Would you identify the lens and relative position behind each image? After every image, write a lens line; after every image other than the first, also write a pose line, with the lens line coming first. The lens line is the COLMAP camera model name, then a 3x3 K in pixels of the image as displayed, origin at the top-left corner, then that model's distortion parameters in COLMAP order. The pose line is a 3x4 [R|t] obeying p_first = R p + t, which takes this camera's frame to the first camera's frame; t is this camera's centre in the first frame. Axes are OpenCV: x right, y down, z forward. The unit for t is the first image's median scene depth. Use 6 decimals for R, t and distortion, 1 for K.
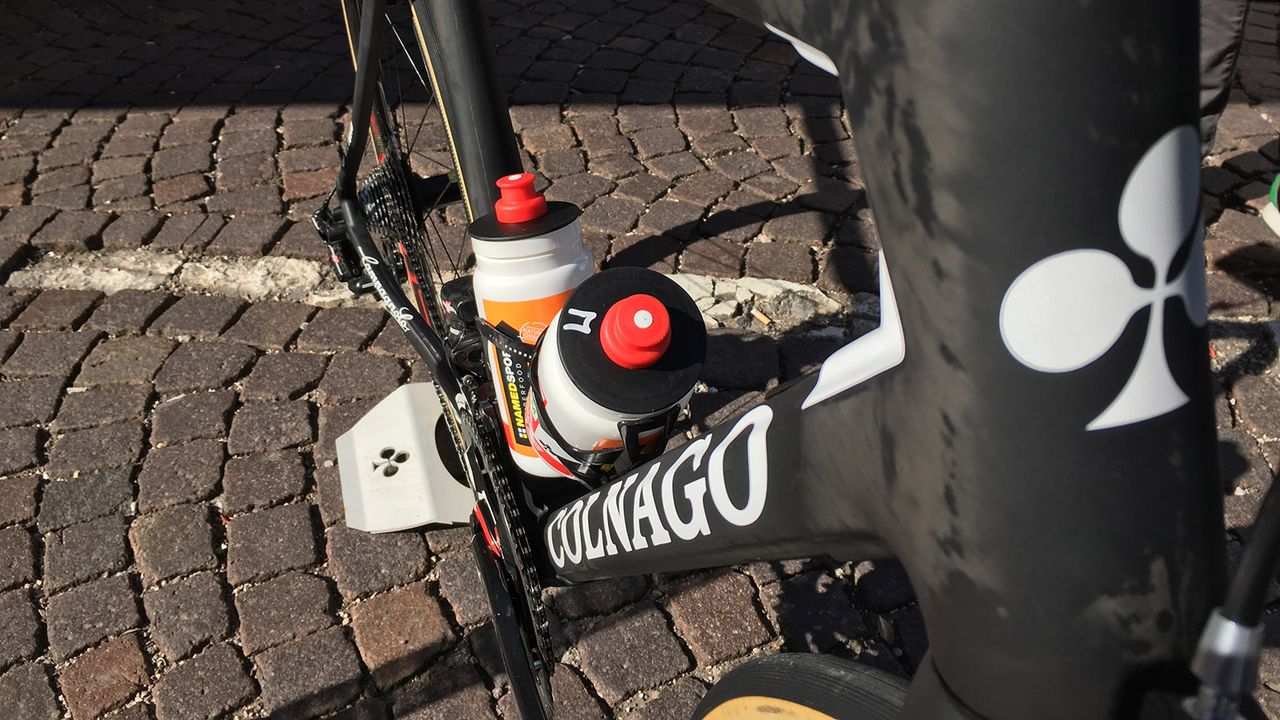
lens RADIAL K [[1151.0, 0, 640.0], [0, 1151.0, 360.0], [0, 0, 1]] dist [0.121402, -0.239242]
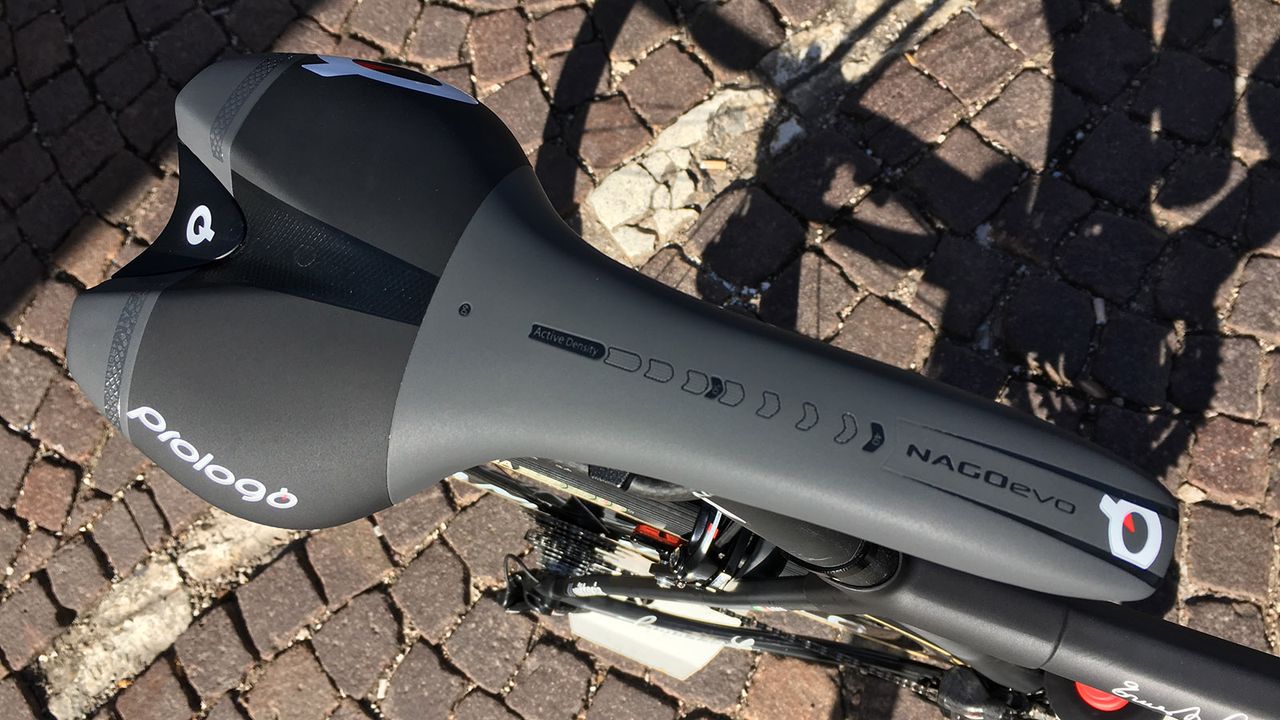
lens RADIAL K [[1151.0, 0, 640.0], [0, 1151.0, 360.0], [0, 0, 1]] dist [0.121402, -0.239242]
pose [[0.678689, -0.734176, 0.019172, -0.060948], [0.579324, 0.551220, 0.600450, -0.490106], [-0.451404, -0.396412, 0.799432, 0.205760]]
